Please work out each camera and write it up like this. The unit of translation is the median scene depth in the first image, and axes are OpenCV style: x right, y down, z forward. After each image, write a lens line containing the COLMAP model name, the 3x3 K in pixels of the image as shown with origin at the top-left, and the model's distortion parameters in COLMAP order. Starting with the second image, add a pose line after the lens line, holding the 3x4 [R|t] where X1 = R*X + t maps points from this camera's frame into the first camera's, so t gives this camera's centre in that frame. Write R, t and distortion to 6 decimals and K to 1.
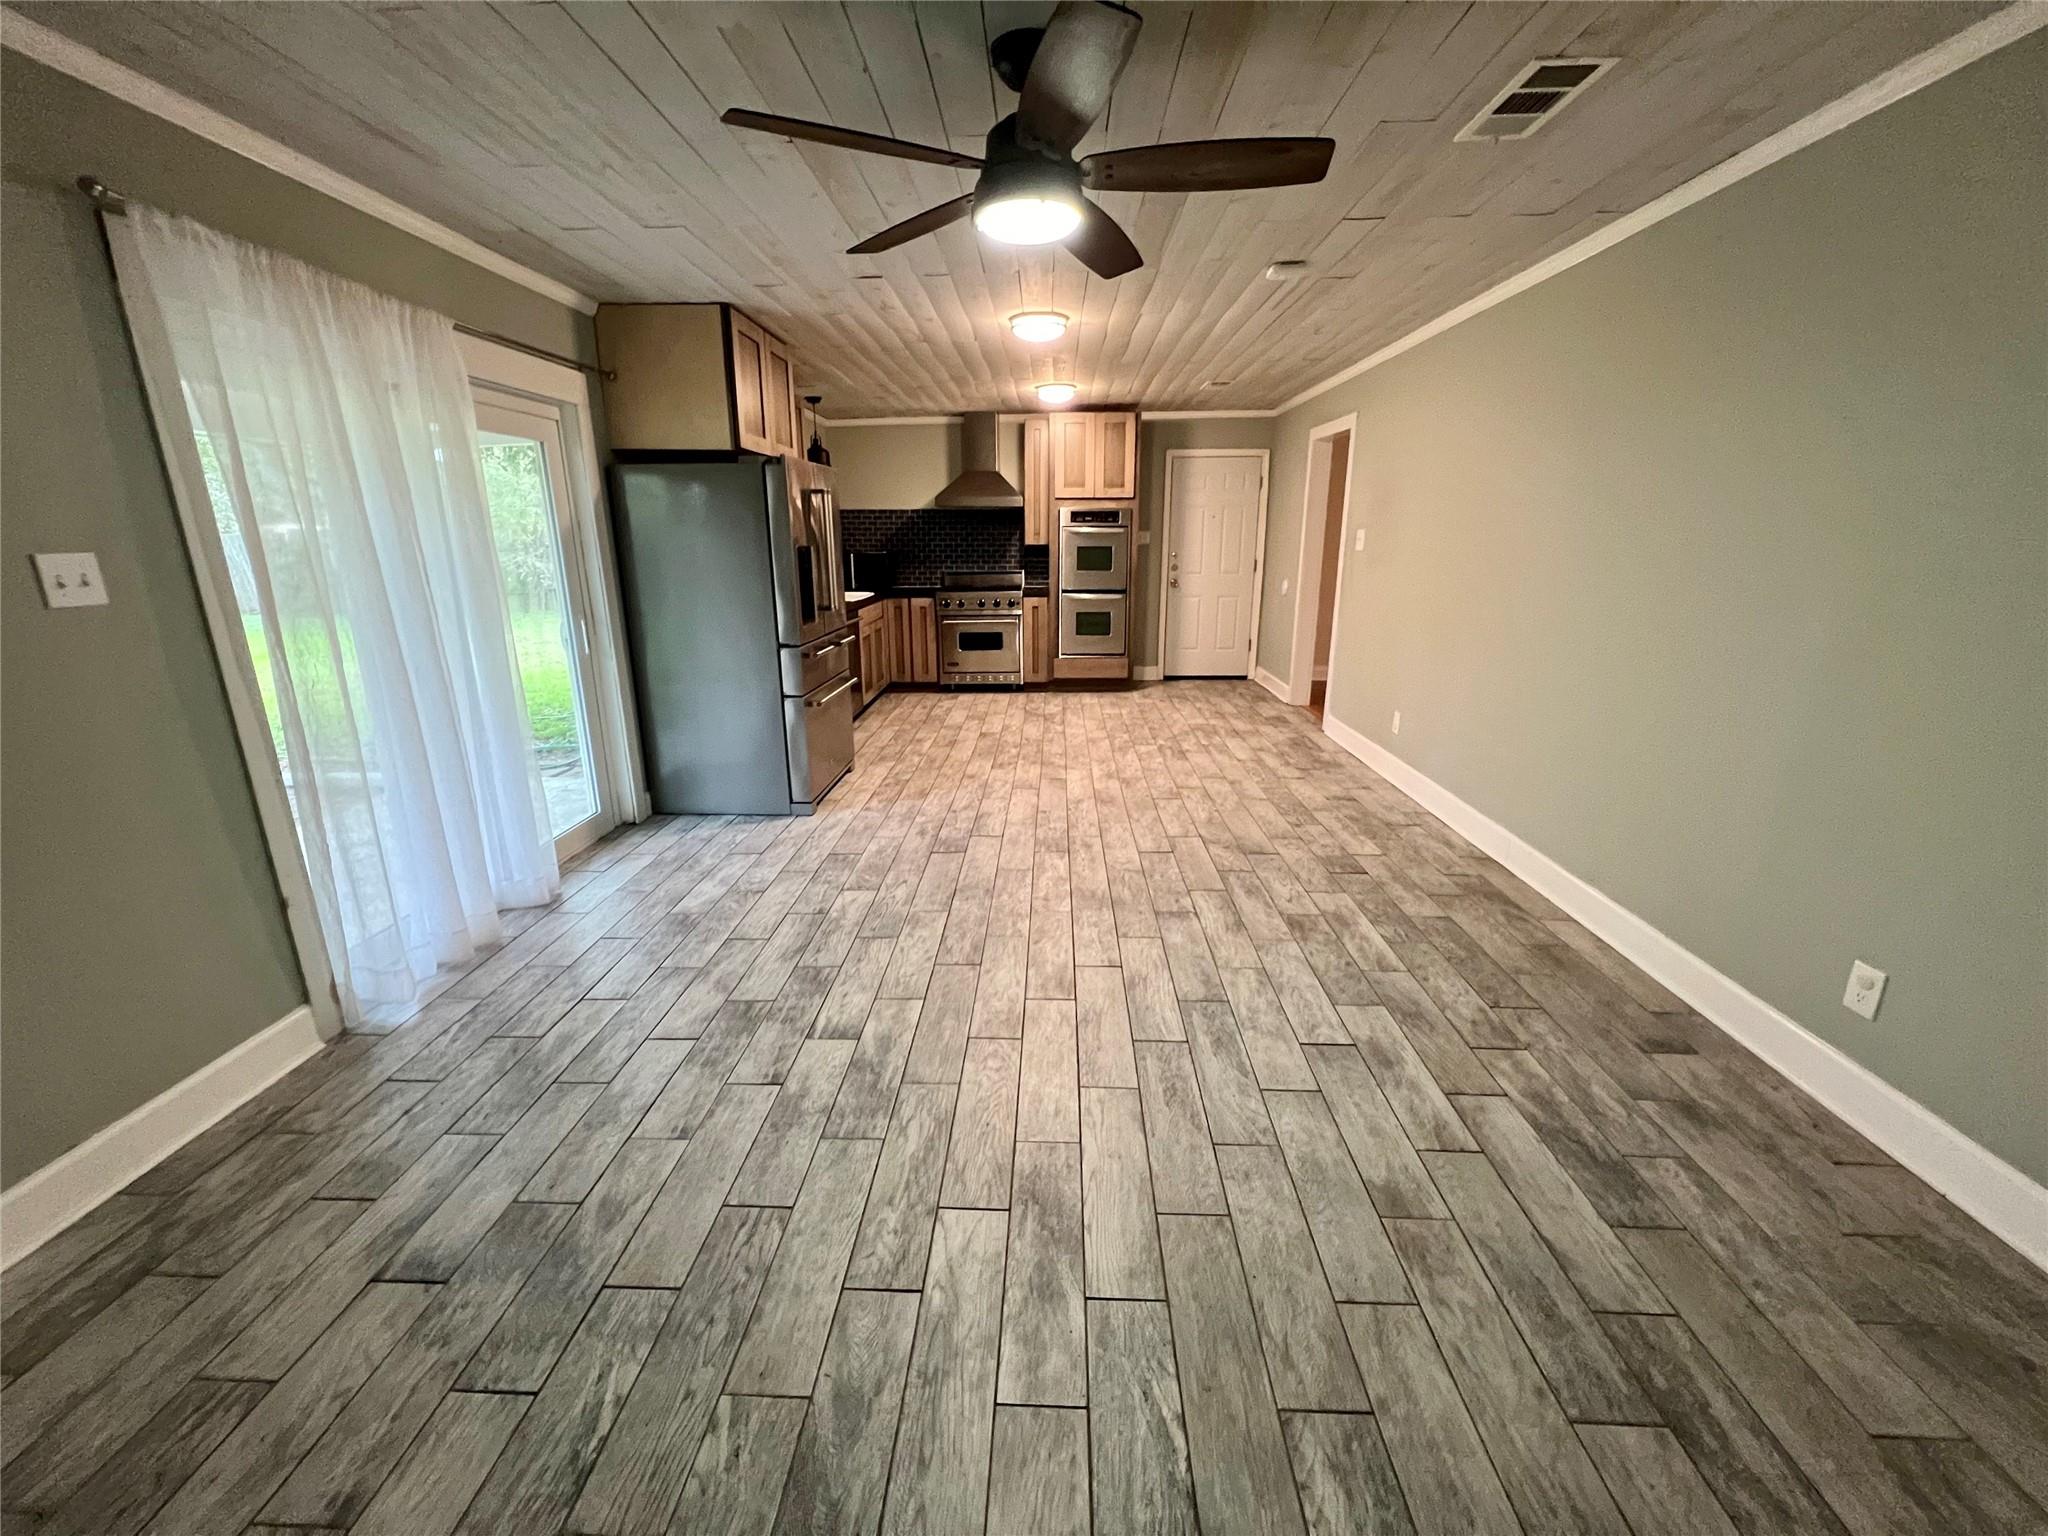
lens RADIAL K [[811.6, 0, 1021.3], [0, 811.6, 765.7], [0, 0, 1]] dist [-0.000790, 0.000322]
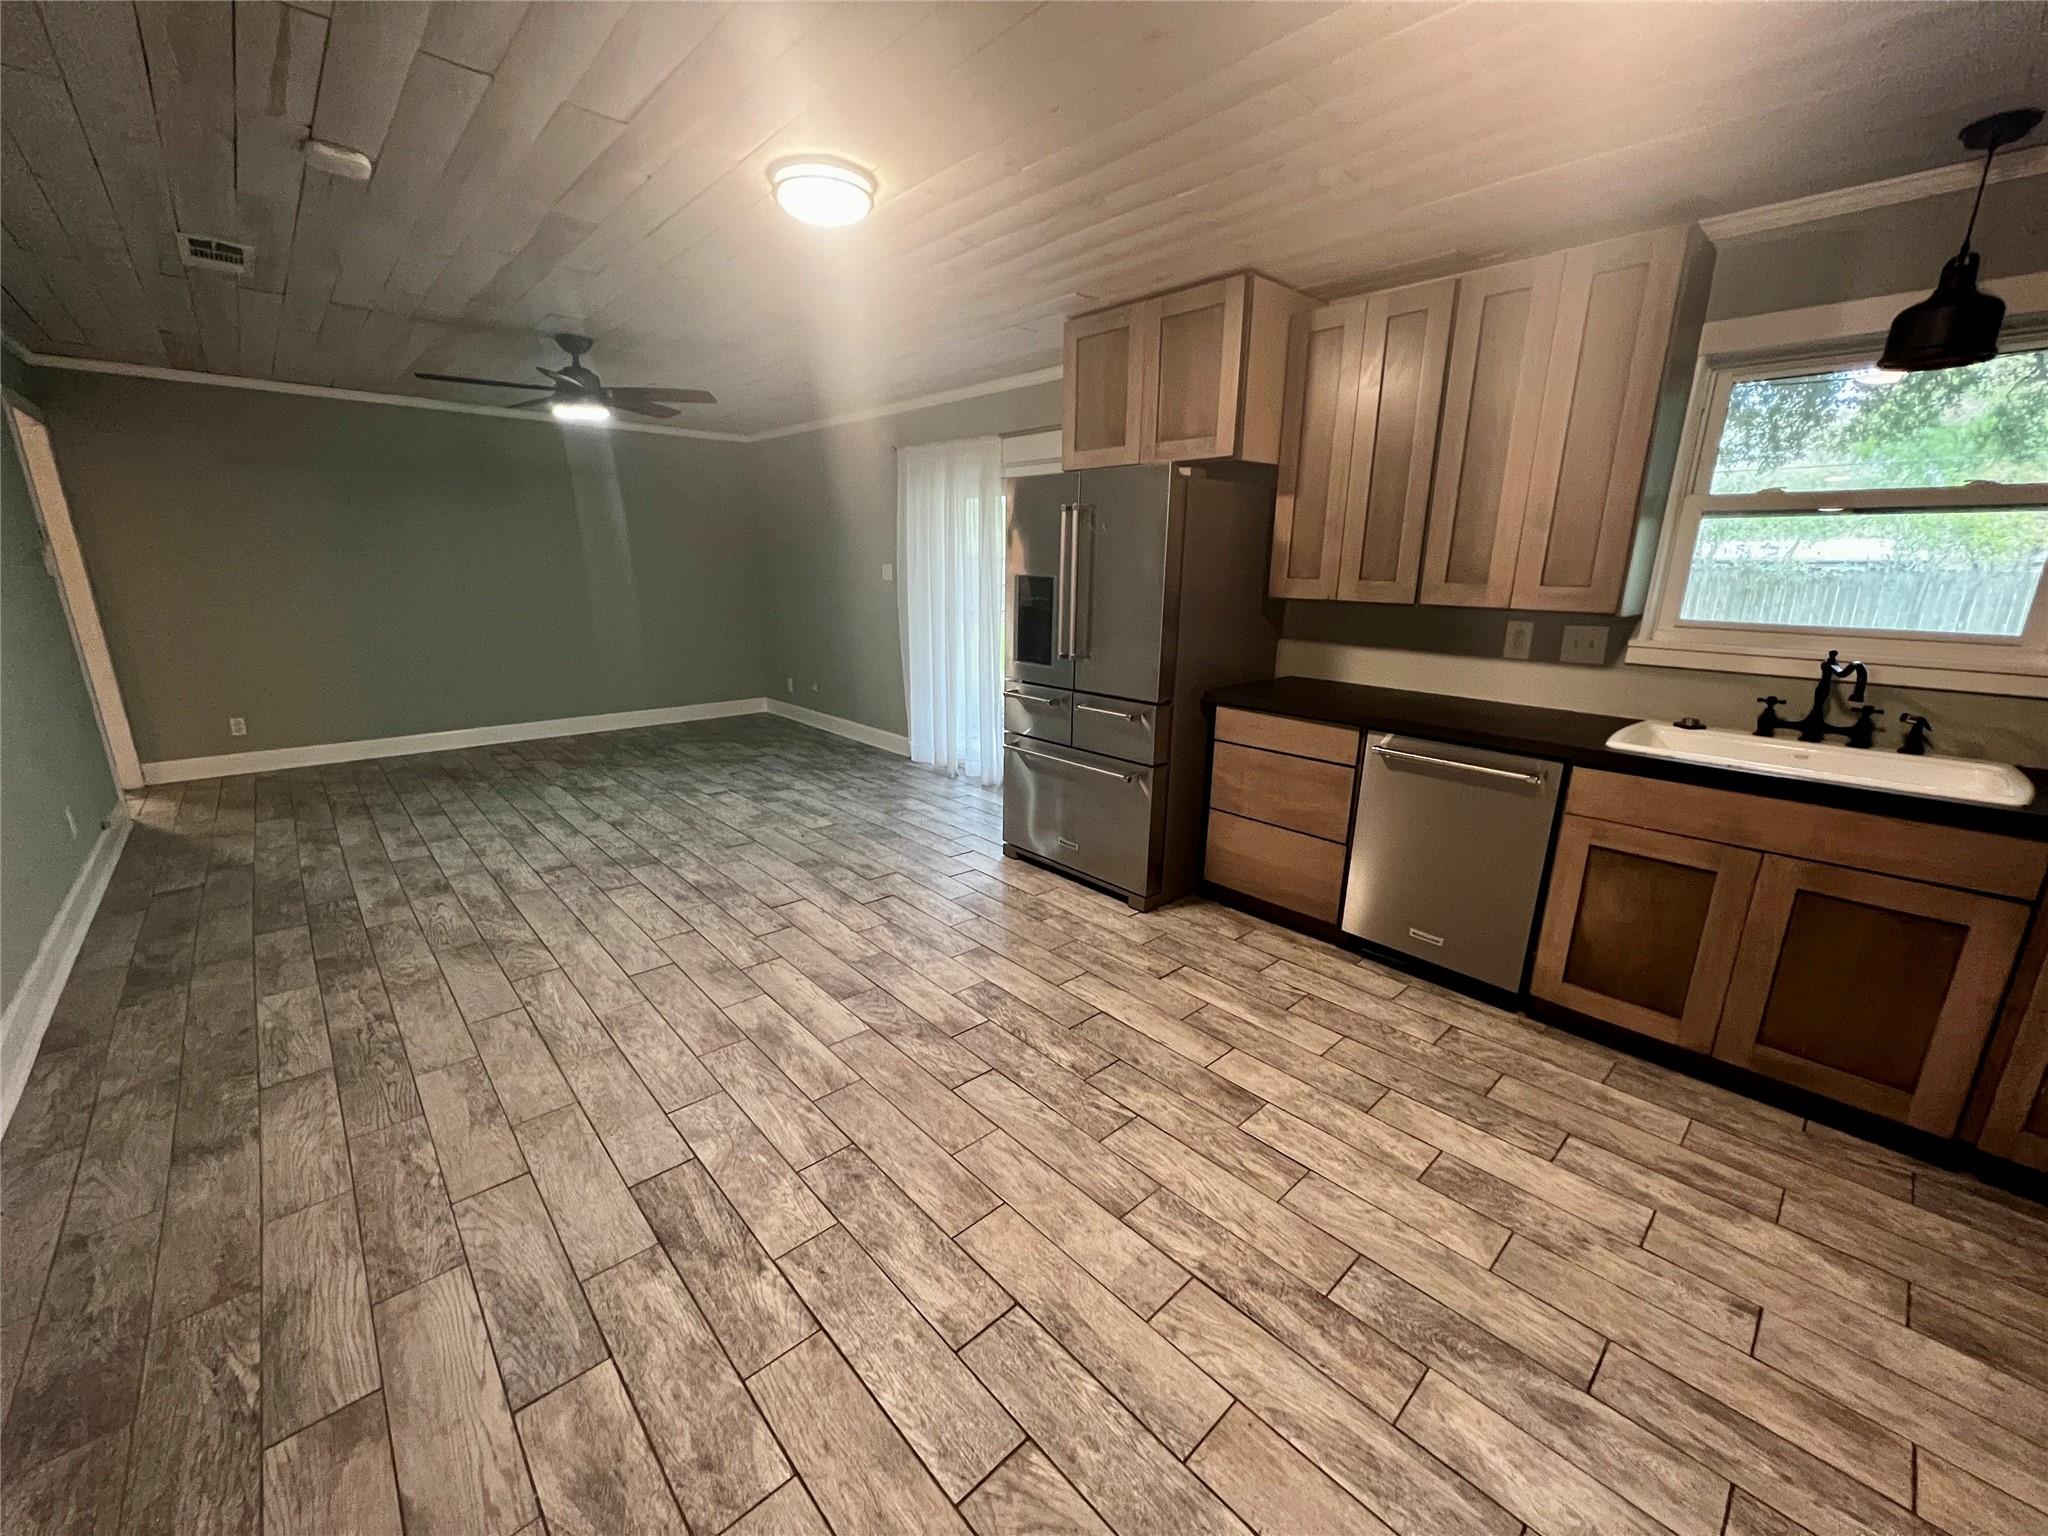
lens RADIAL K [[811.6, 0, 1021.6], [0, 811.6, 773.4], [0, 0, 1]] dist [-0.000790, 0.000322]
pose [[-0.706847, 0.175334, -0.685293, 0.456781], [-0.203600, 0.877367, 0.434481, -0.552806], [0.677433, 0.446637, -0.584466, 1.914646]]
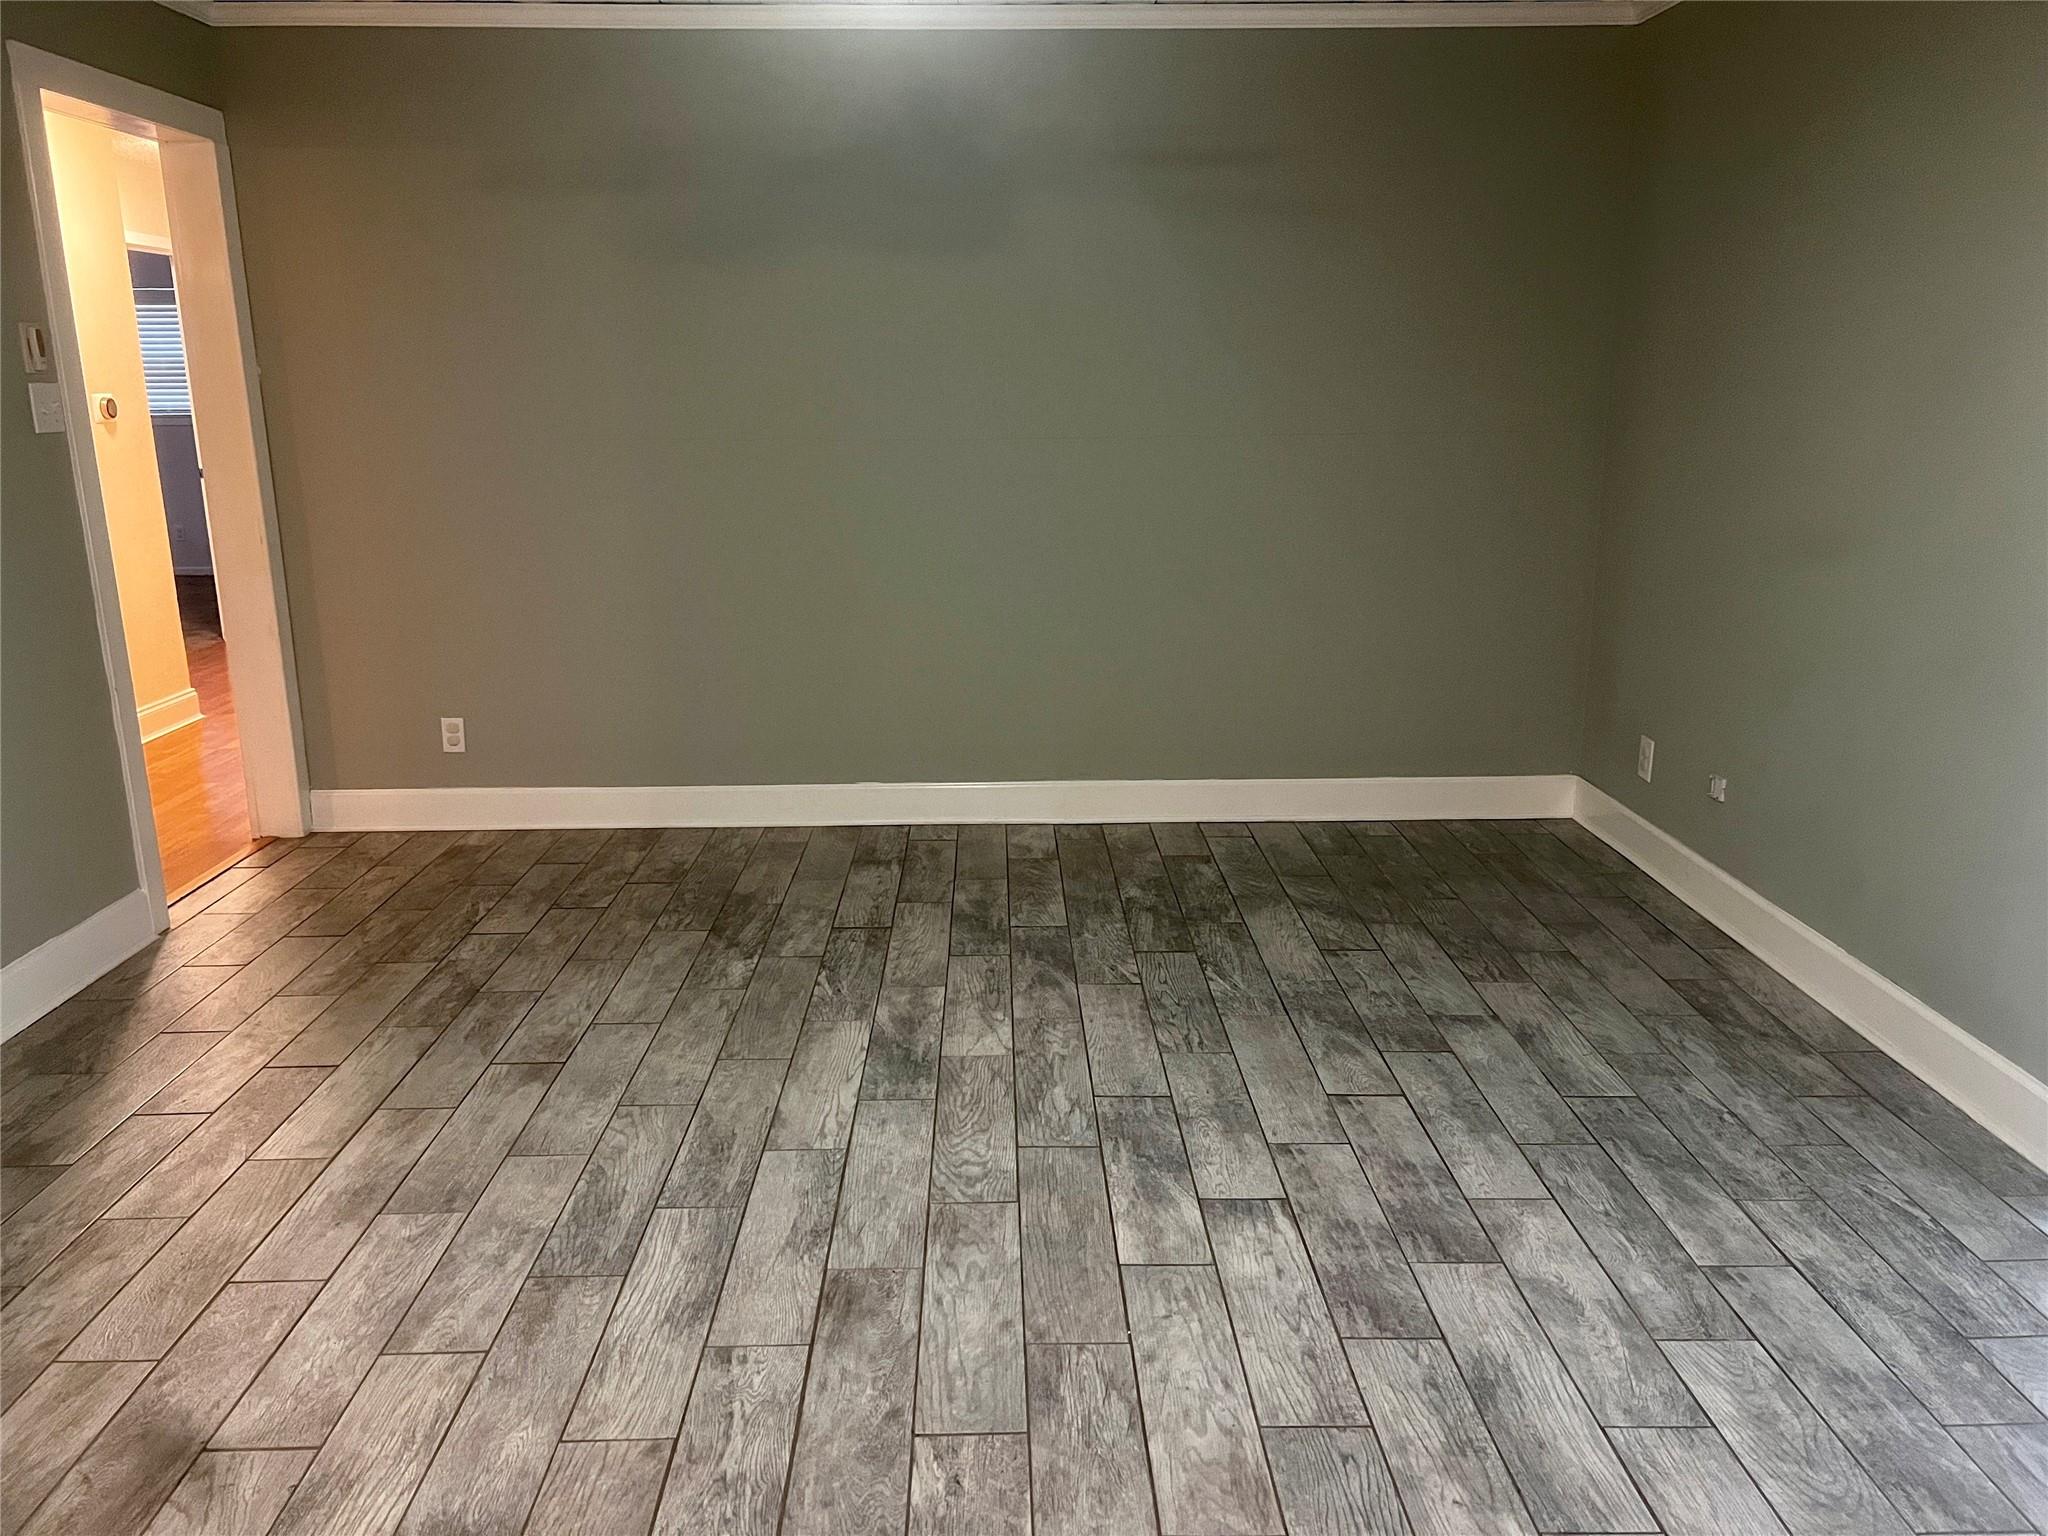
lens RADIAL K [[1538.3, 0, 1023.2], [0, 1538.3, 765.0], [0, 0, 1]] dist [0.030489, -0.017362]
pose [[-0.997733, 0.026184, -0.061993, -0.004249], [-0.008323, 0.866115, 0.499776, -0.357358], [0.066779, 0.499159, -0.863933, 1.257608]]
